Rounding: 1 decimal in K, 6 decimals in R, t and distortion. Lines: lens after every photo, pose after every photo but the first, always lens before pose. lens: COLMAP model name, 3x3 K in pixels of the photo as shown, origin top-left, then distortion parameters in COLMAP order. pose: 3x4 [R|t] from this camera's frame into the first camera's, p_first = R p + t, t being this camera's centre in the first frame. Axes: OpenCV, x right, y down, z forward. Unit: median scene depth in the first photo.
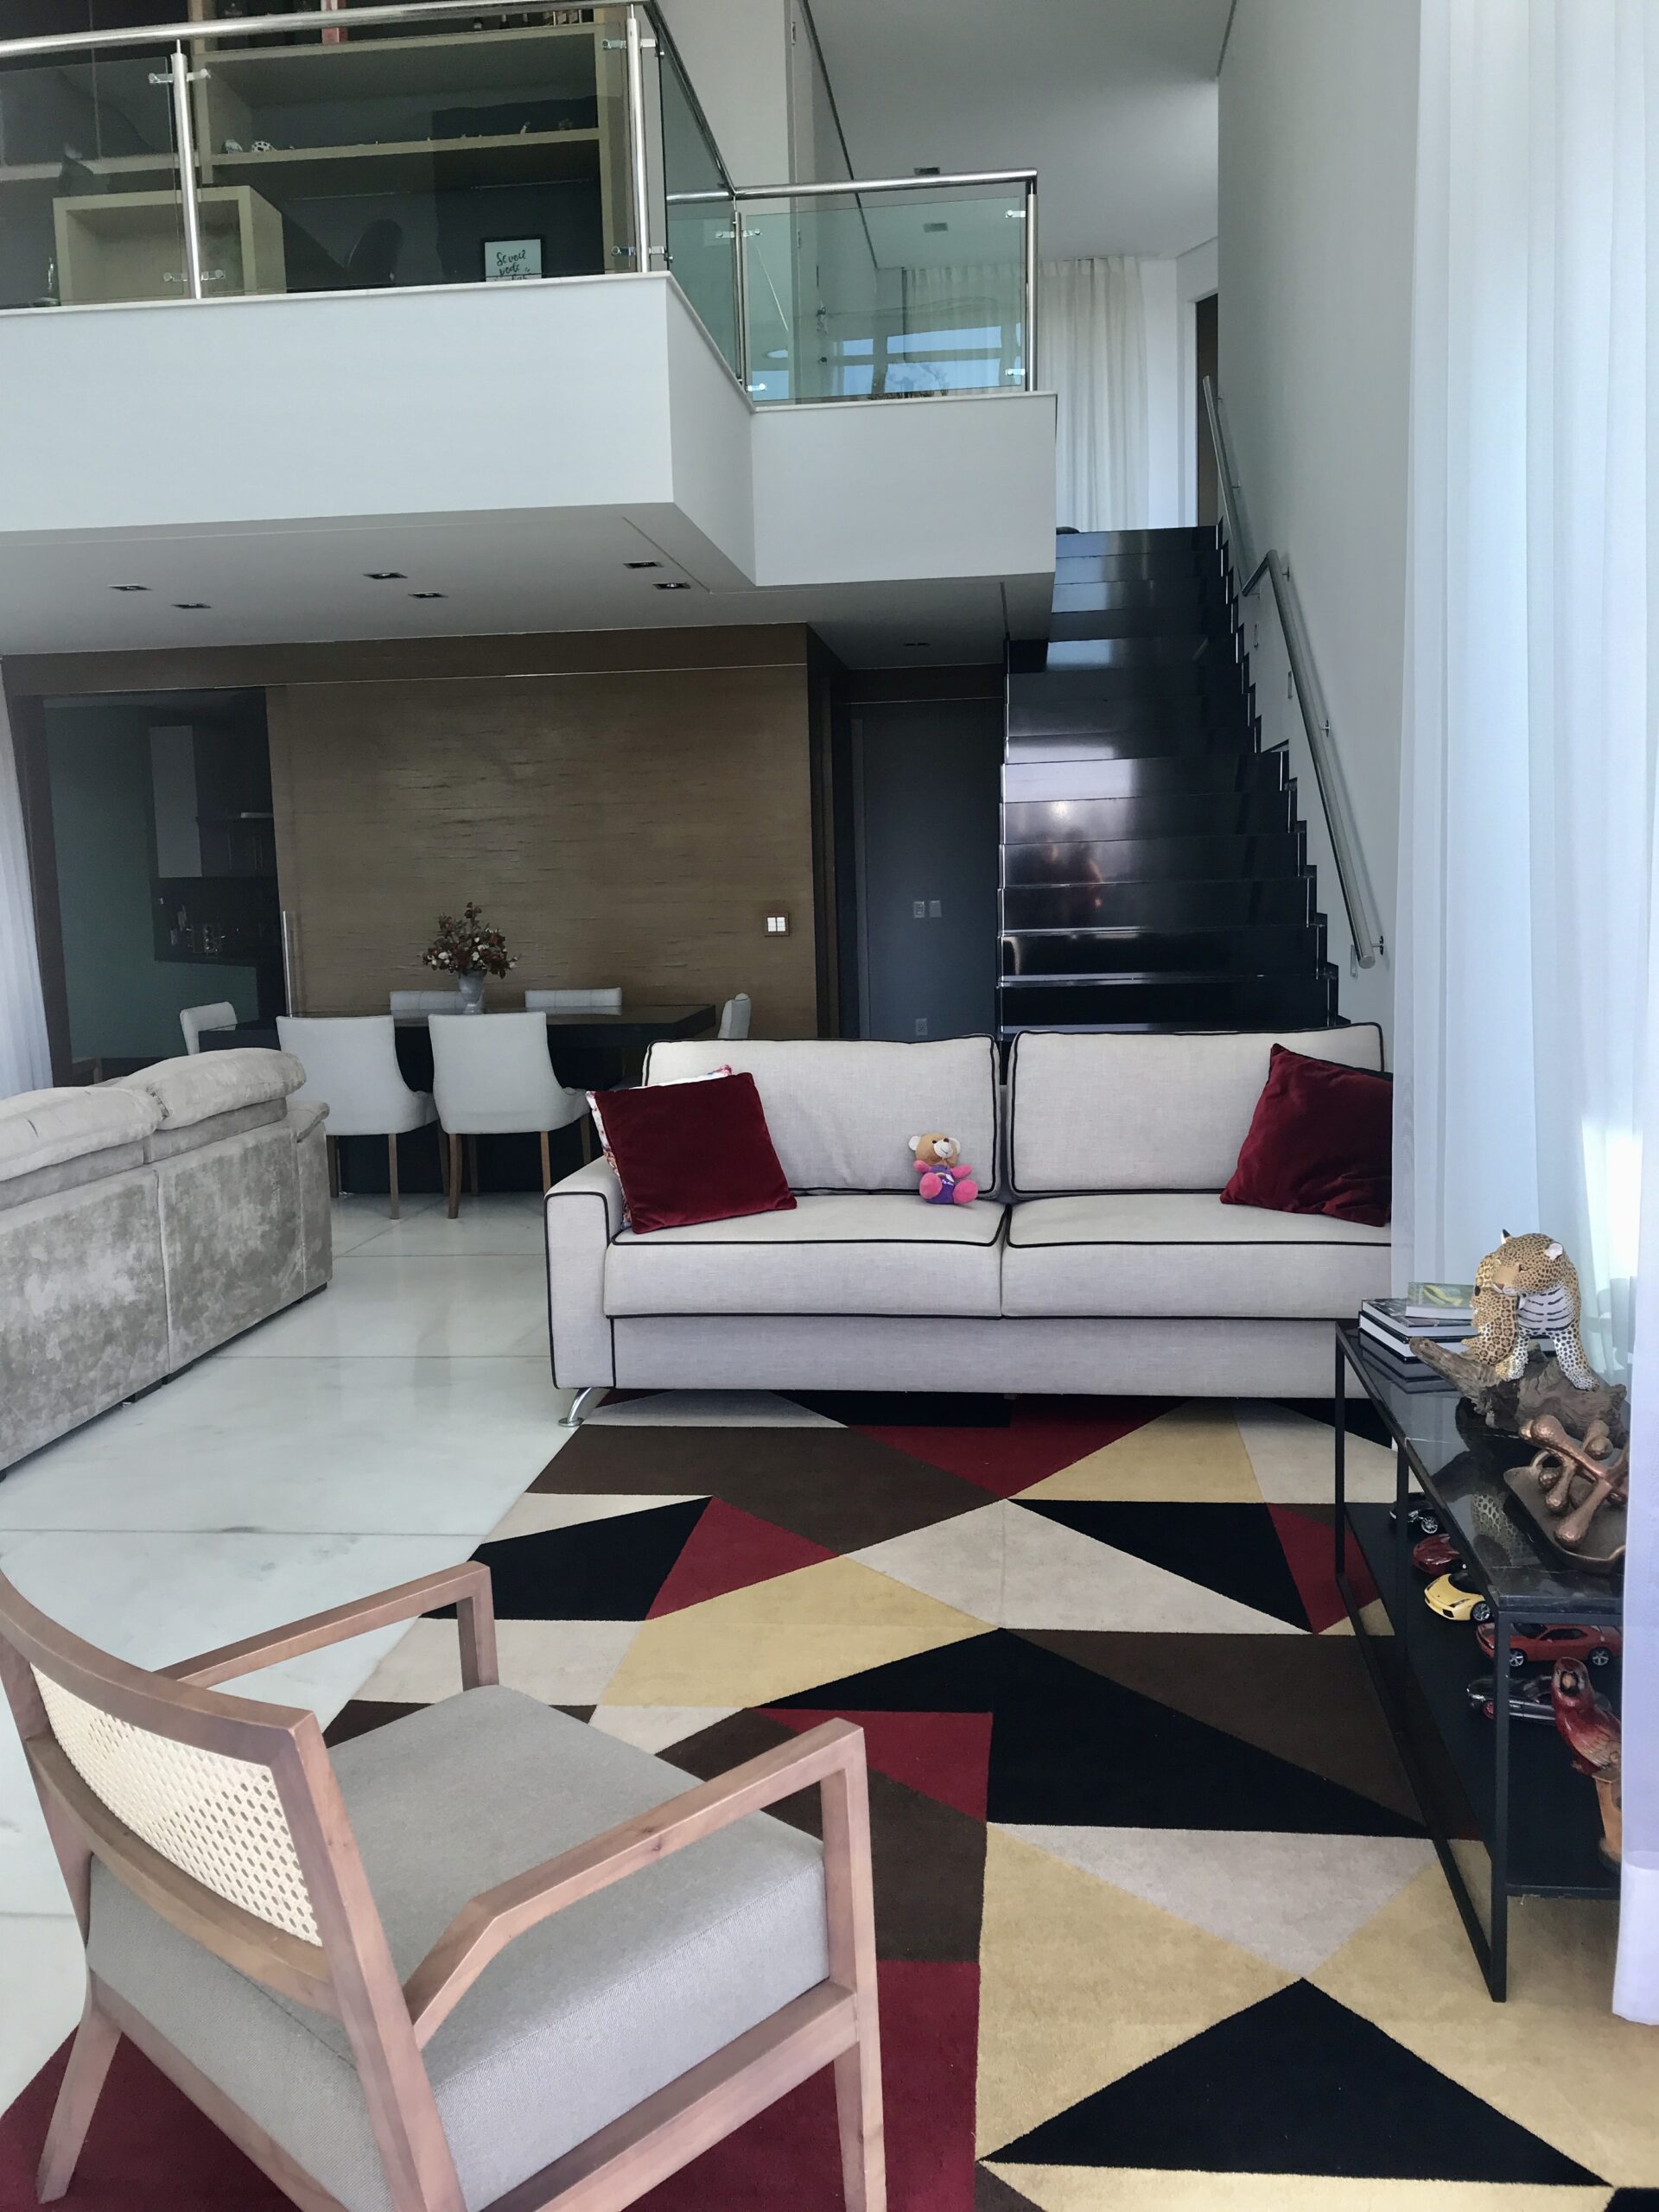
lens RADIAL K [[1811.3, 0, 840.2], [0, 1811.3, 1112.4], [0, 0, 1]] dist [0.048411, -0.048609]
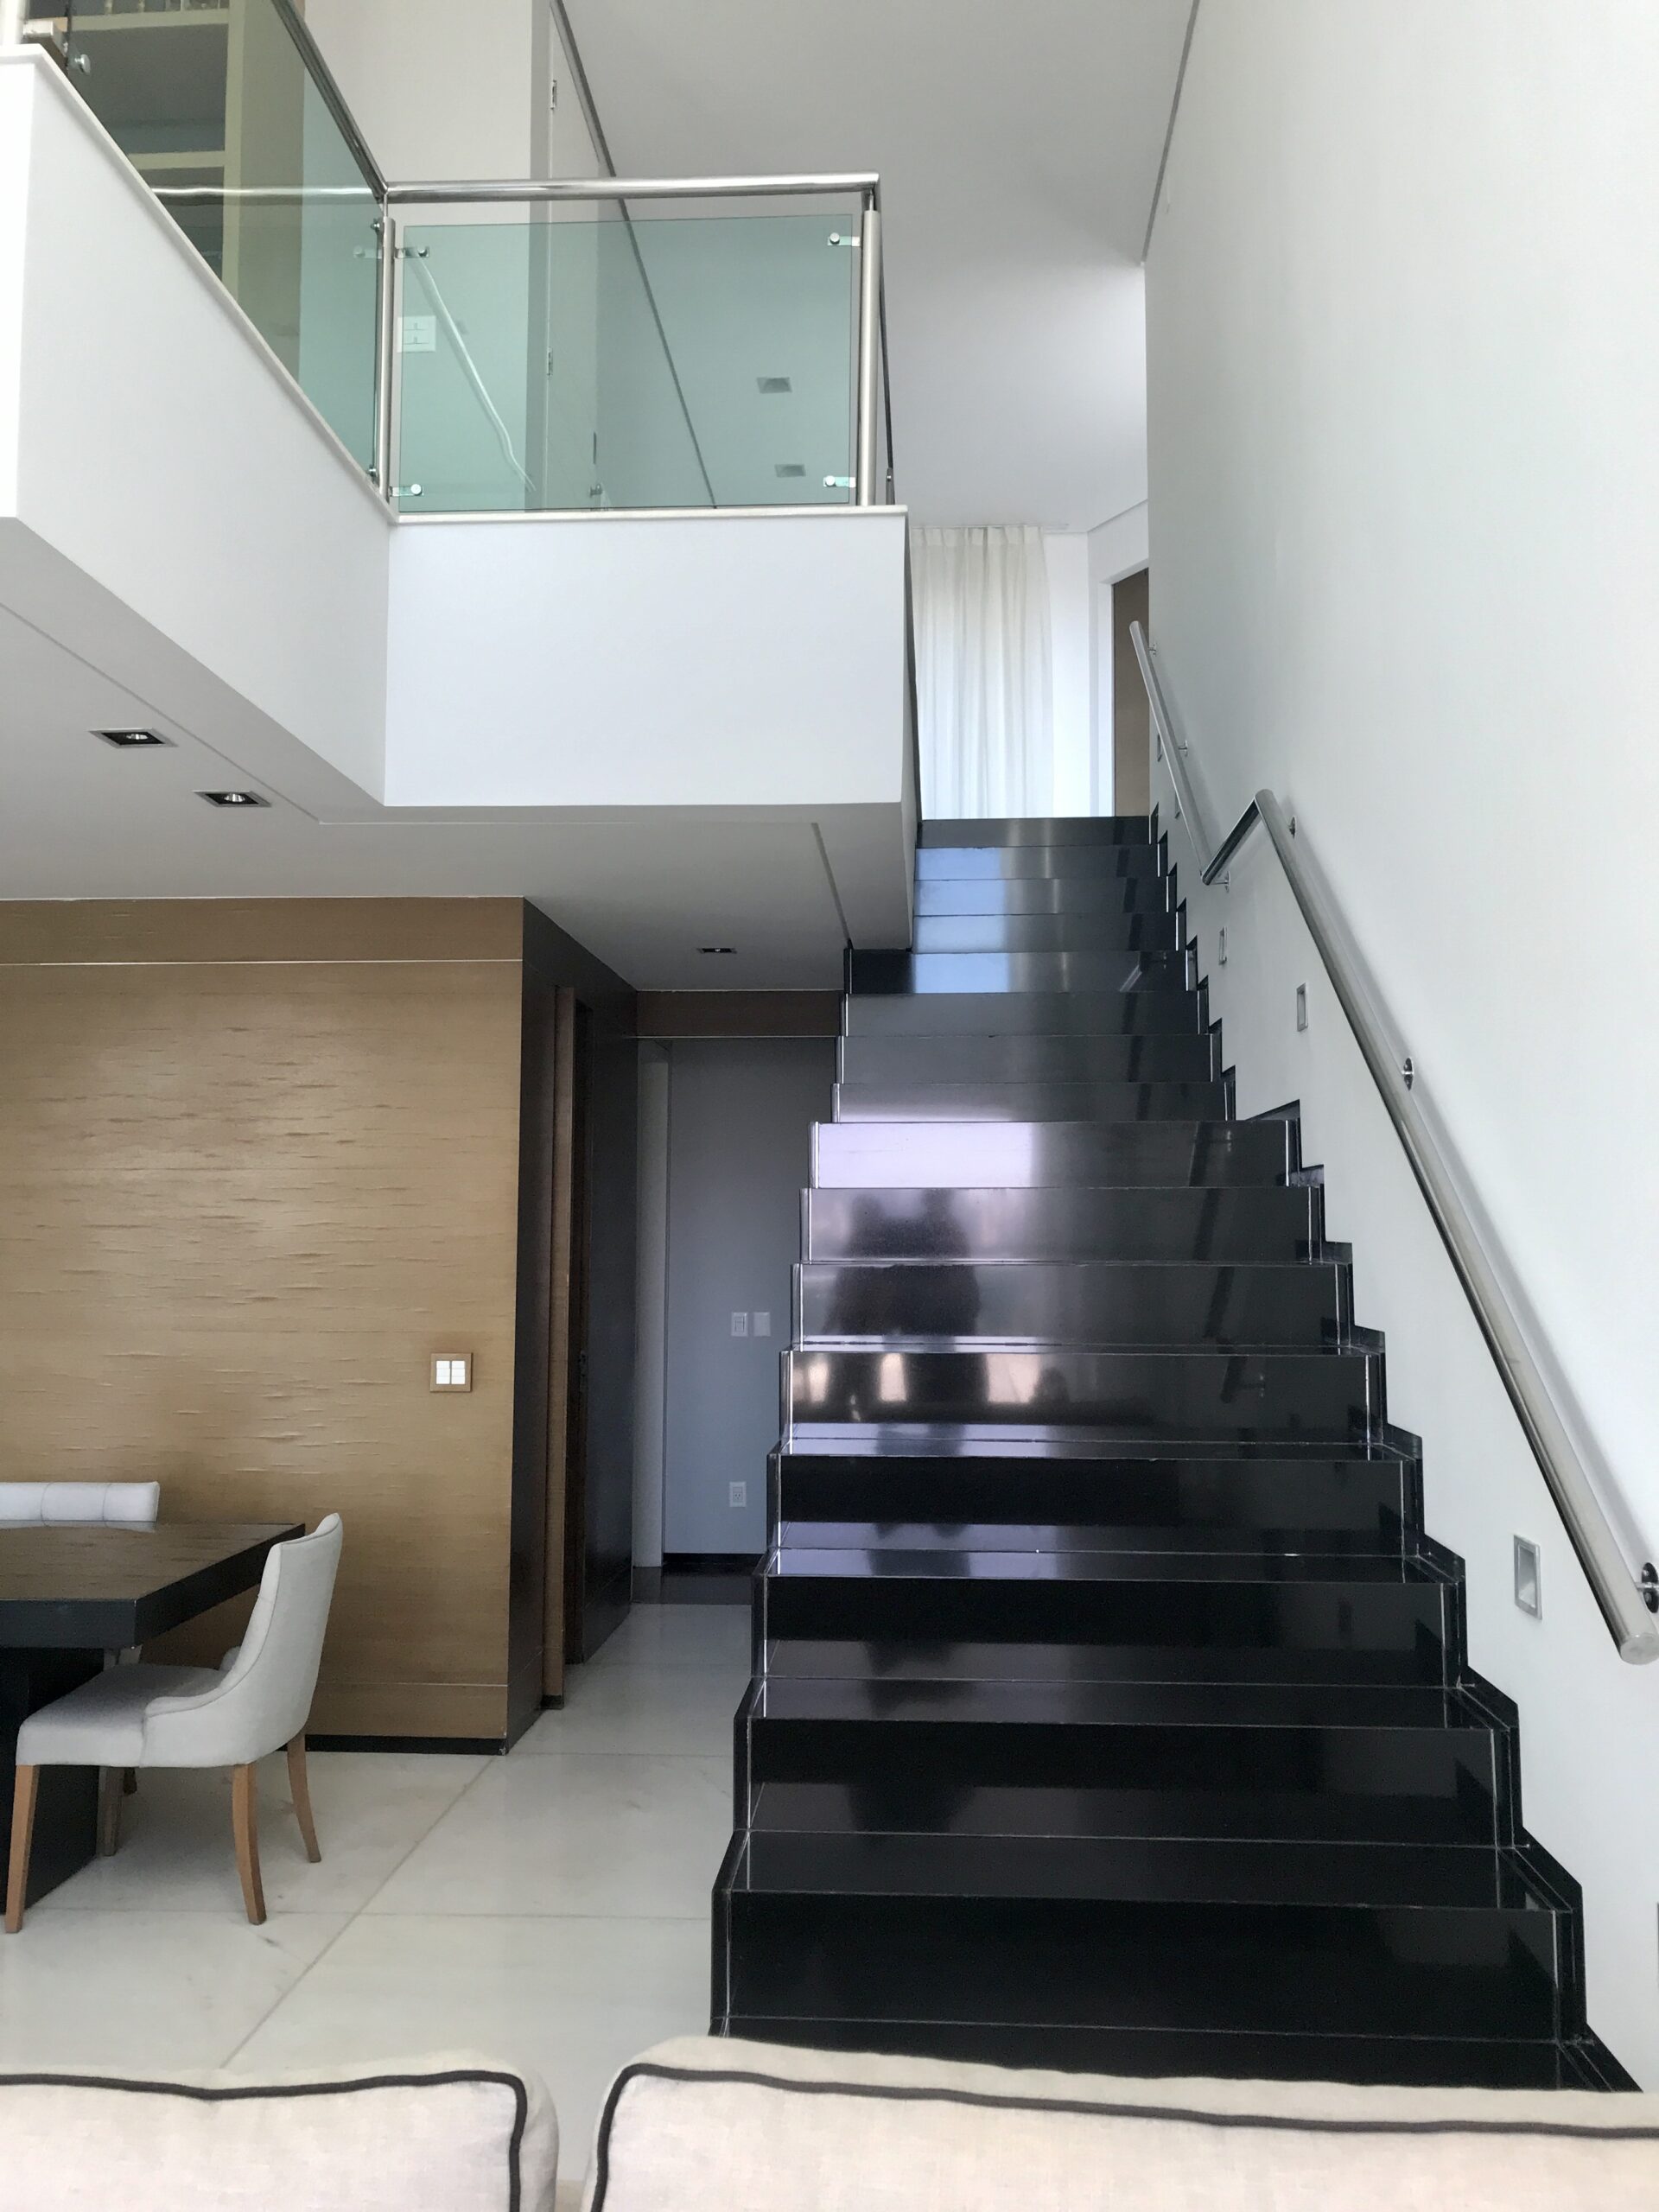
lens RADIAL K [[1811.3, 0, 842.9], [0, 1811.3, 1098.3], [0, 0, 1]] dist [0.048411, -0.048609]
pose [[0.998141, 0.034355, 0.050345, 0.103265], [-0.023260, 0.978198, -0.206366, -0.119584], [-0.056337, 0.204812, 0.977179, 0.641471]]
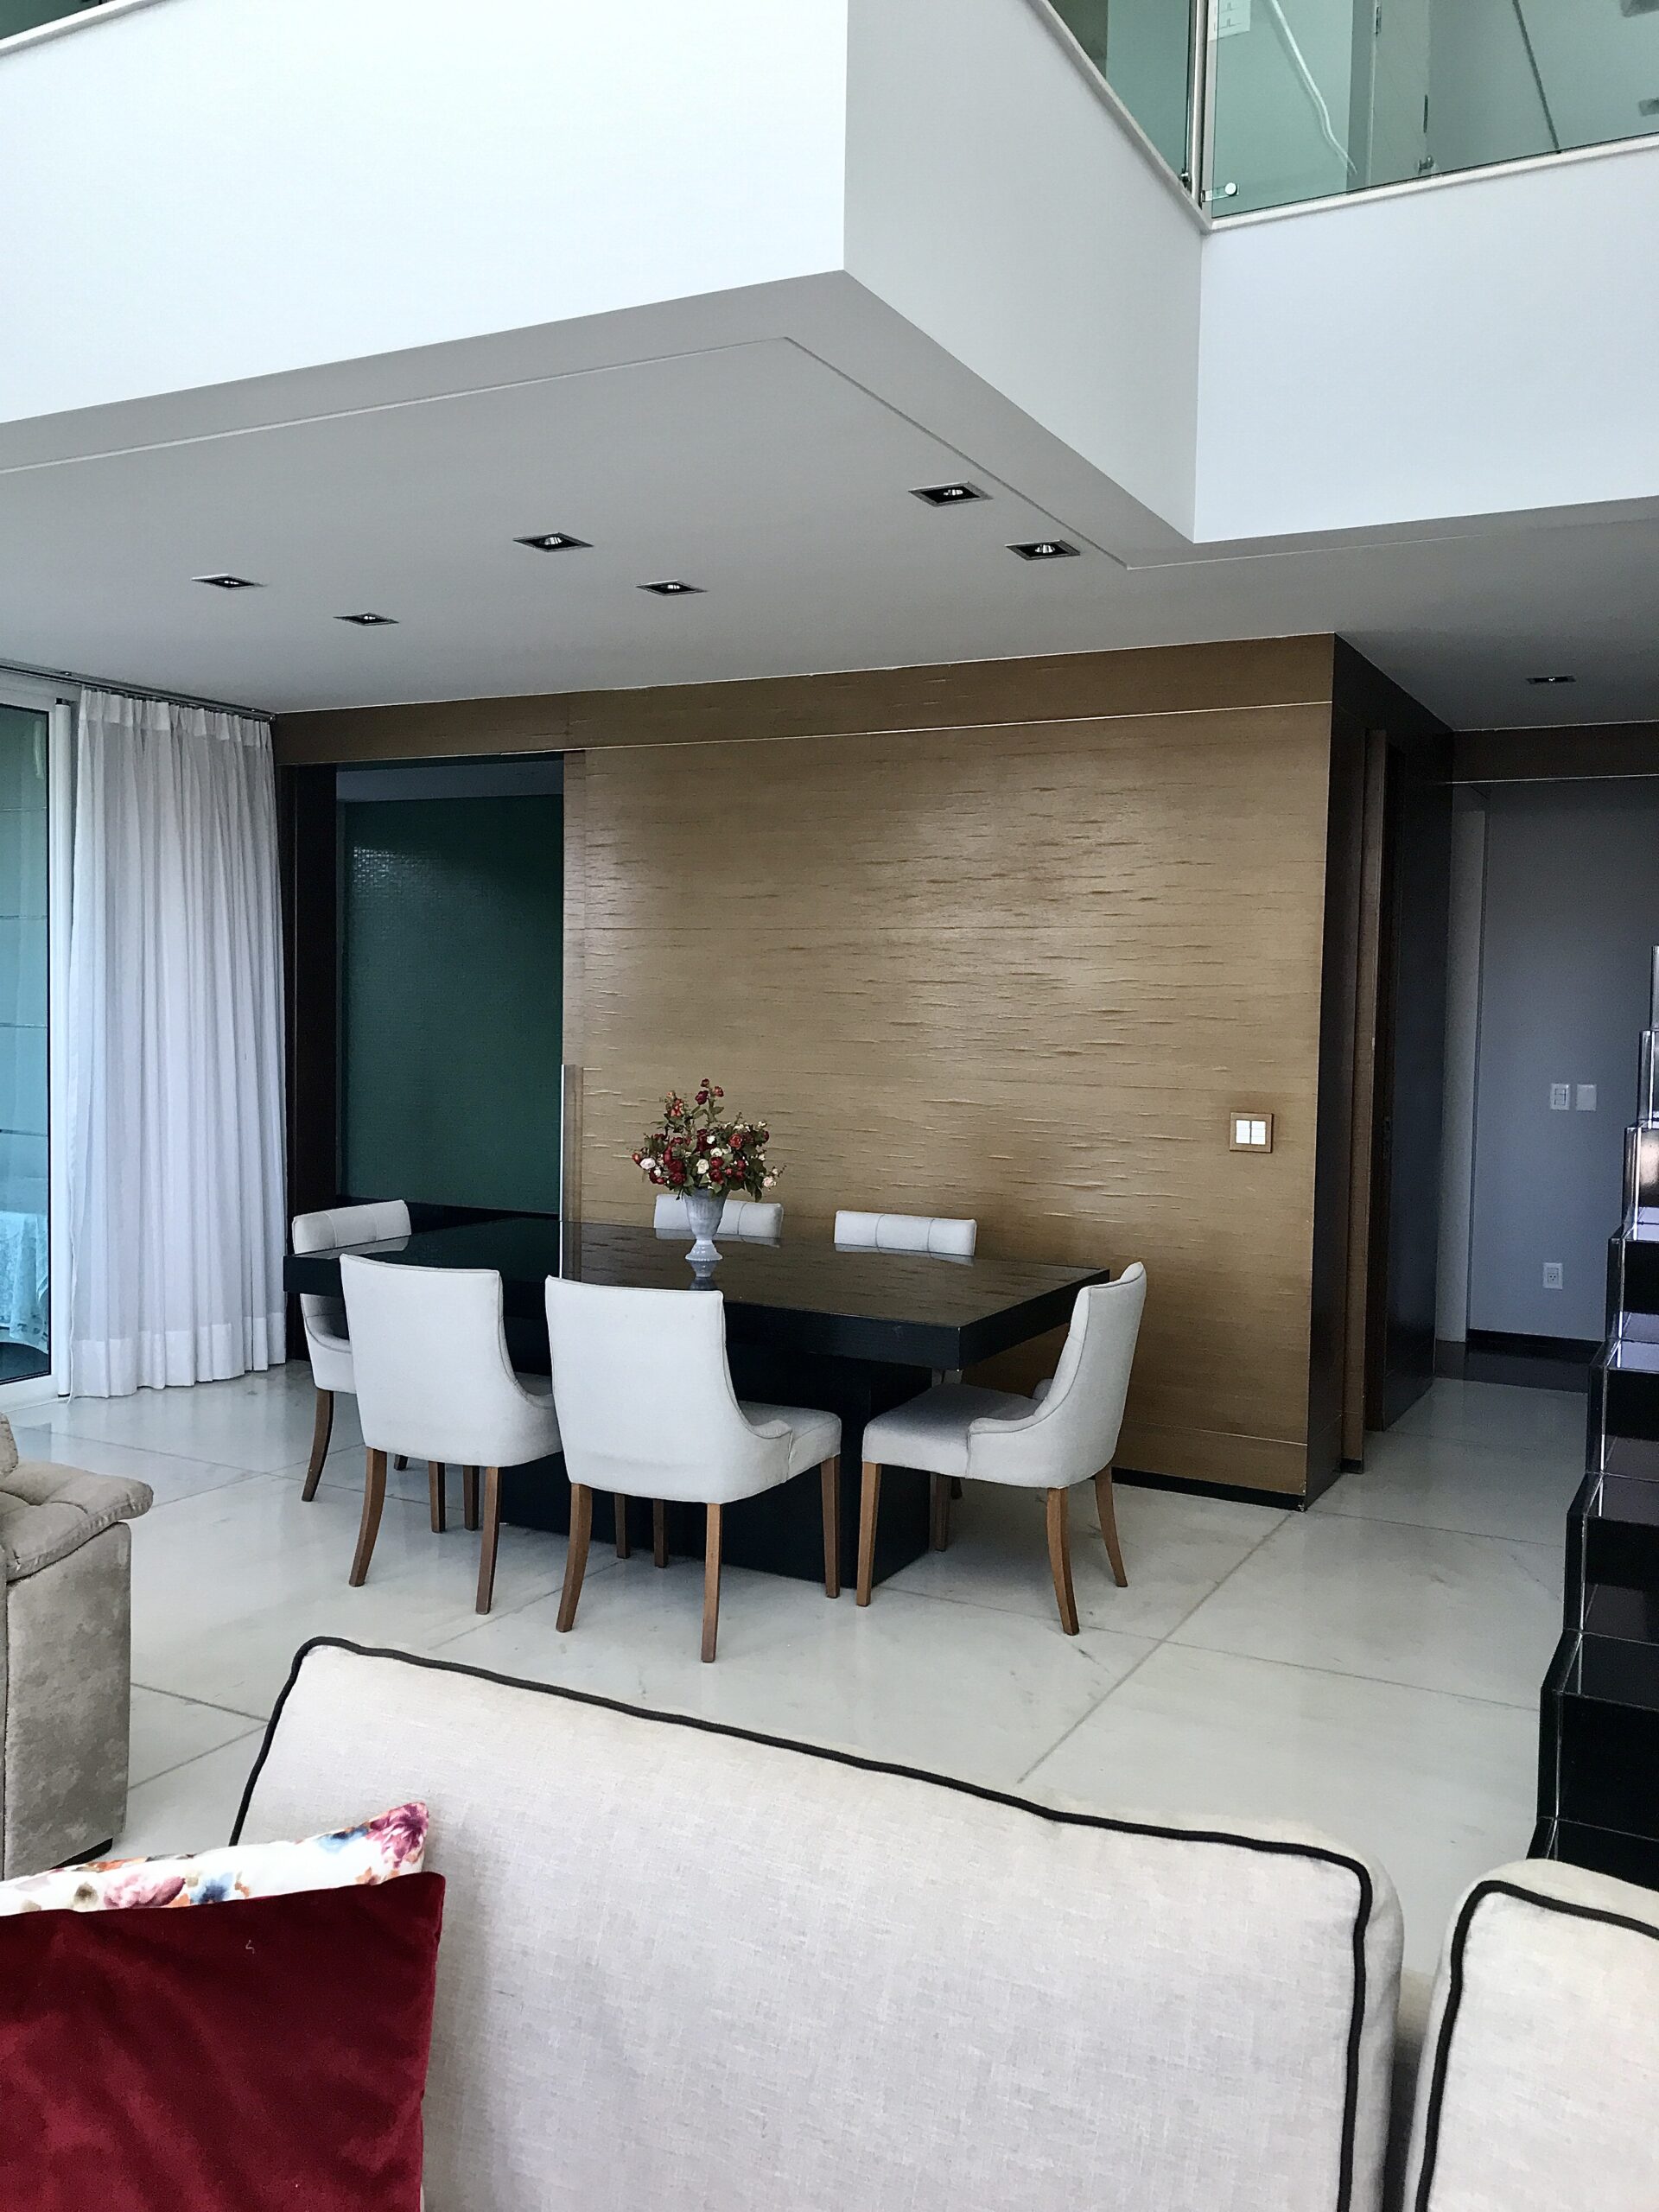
lens RADIAL K [[1811.3, 0, 846.7], [0, 1811.3, 1099.5], [0, 0, 1]] dist [0.048411, -0.048609]
pose [[0.930938, 0.064792, -0.359384, 0.092325], [-0.089368, 0.994631, -0.052178, -0.120235], [0.354074, 0.080692, 0.931730, 0.662591]]
